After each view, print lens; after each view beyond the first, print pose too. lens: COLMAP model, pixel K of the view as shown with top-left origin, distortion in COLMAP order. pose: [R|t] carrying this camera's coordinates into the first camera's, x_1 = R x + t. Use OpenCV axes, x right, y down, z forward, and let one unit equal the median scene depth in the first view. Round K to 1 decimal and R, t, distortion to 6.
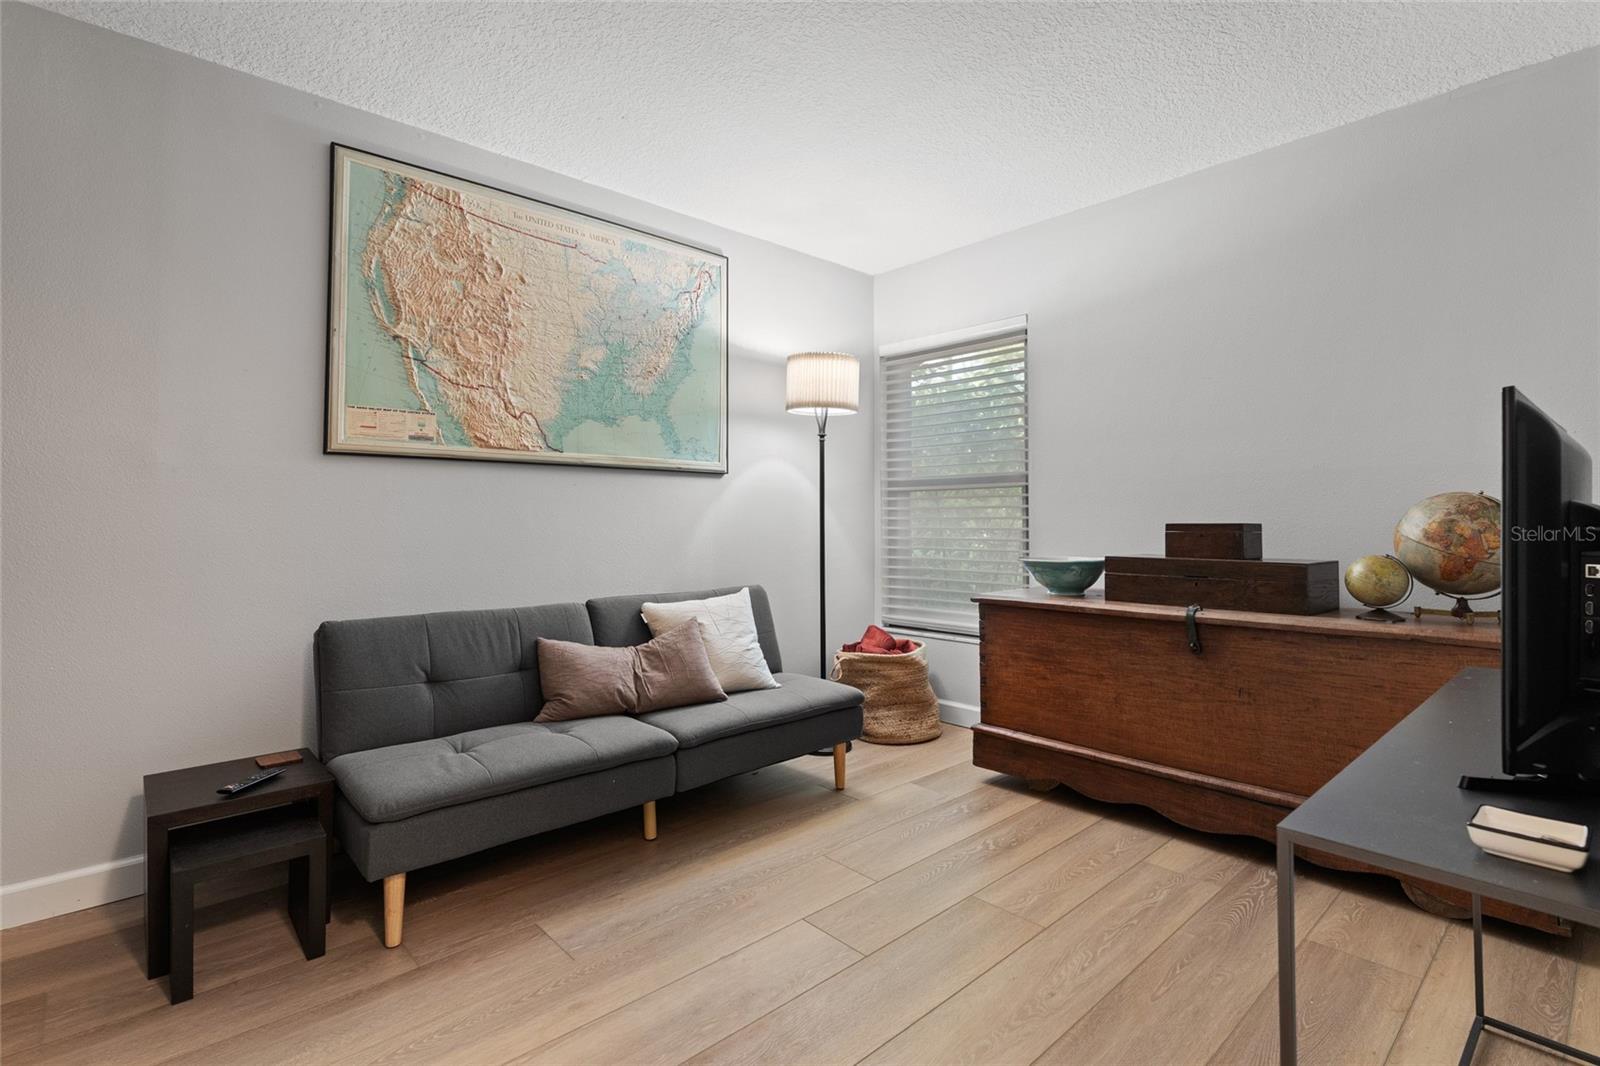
lens RADIAL K [[747.3, 0, 782.2], [0, 747.3, 503.1], [0, 0, 1]] dist [0.002905, -0.001279]
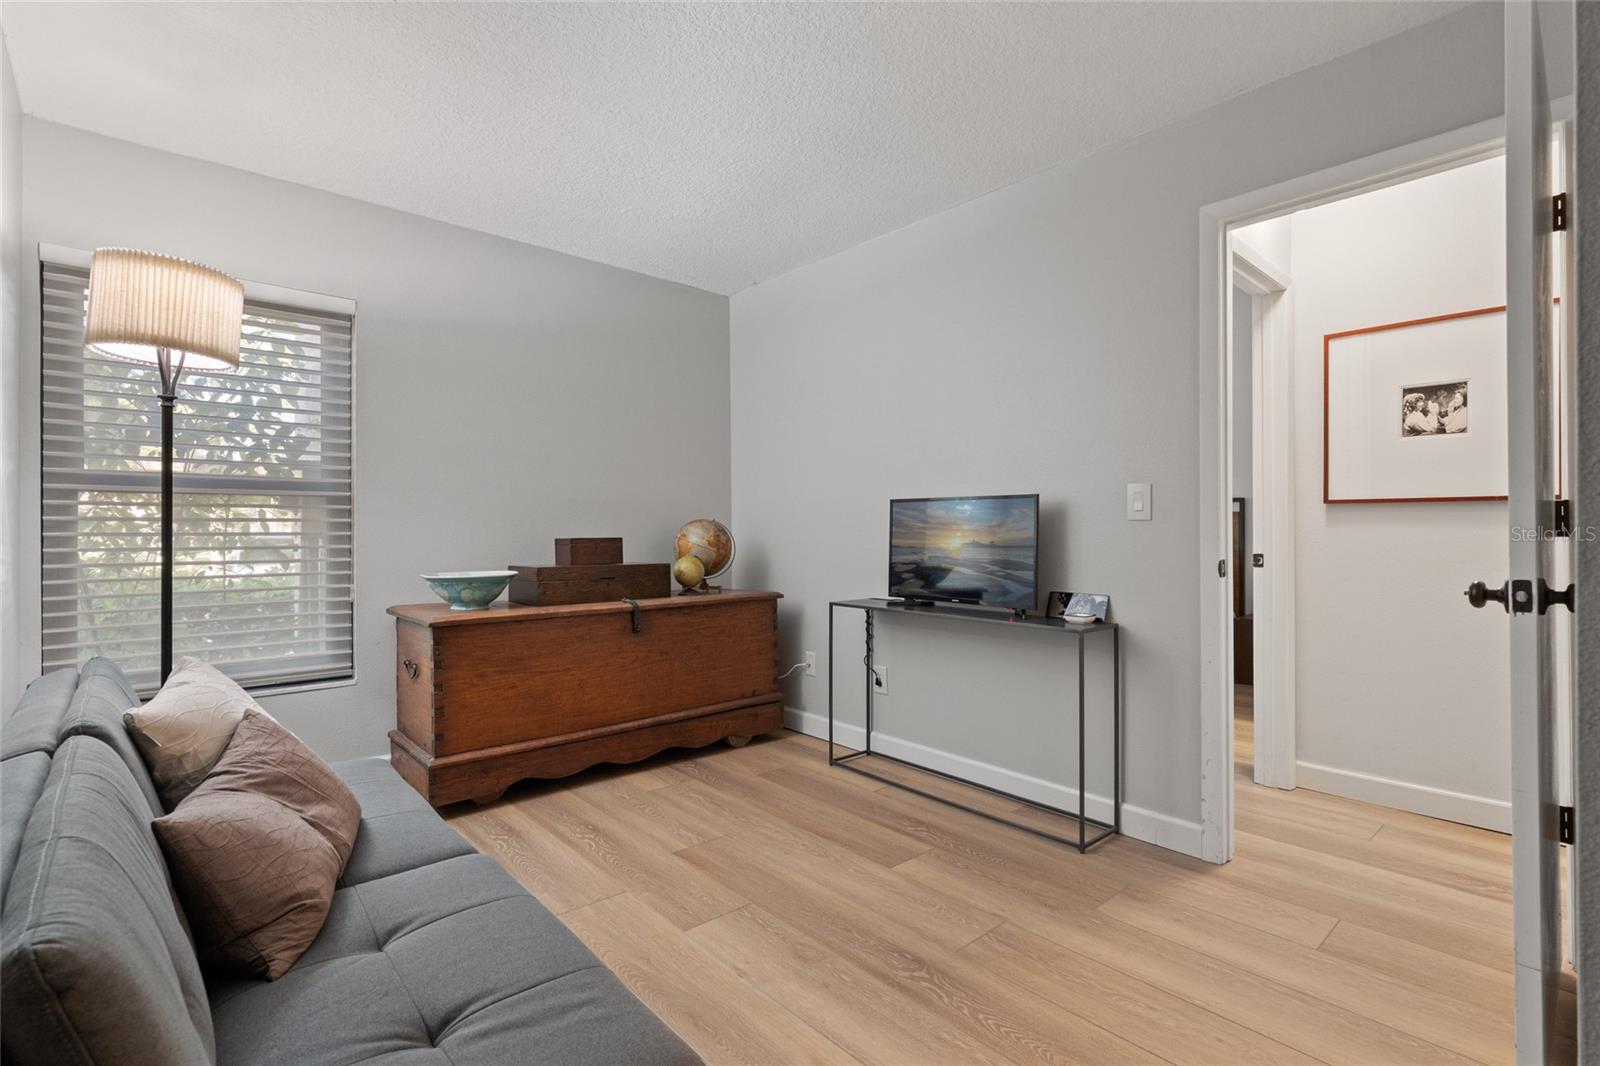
lens RADIAL K [[747.3, 0, 798.9], [0, 747.3, 535.2], [0, 0, 1]] dist [0.002905, -0.001279]
pose [[0.005509, 0.000132, 0.999985, -0.791313], [-0.018974, 0.999820, -0.000027, 0.017093], [-0.999805, -0.018973, 0.005510, 0.687902]]
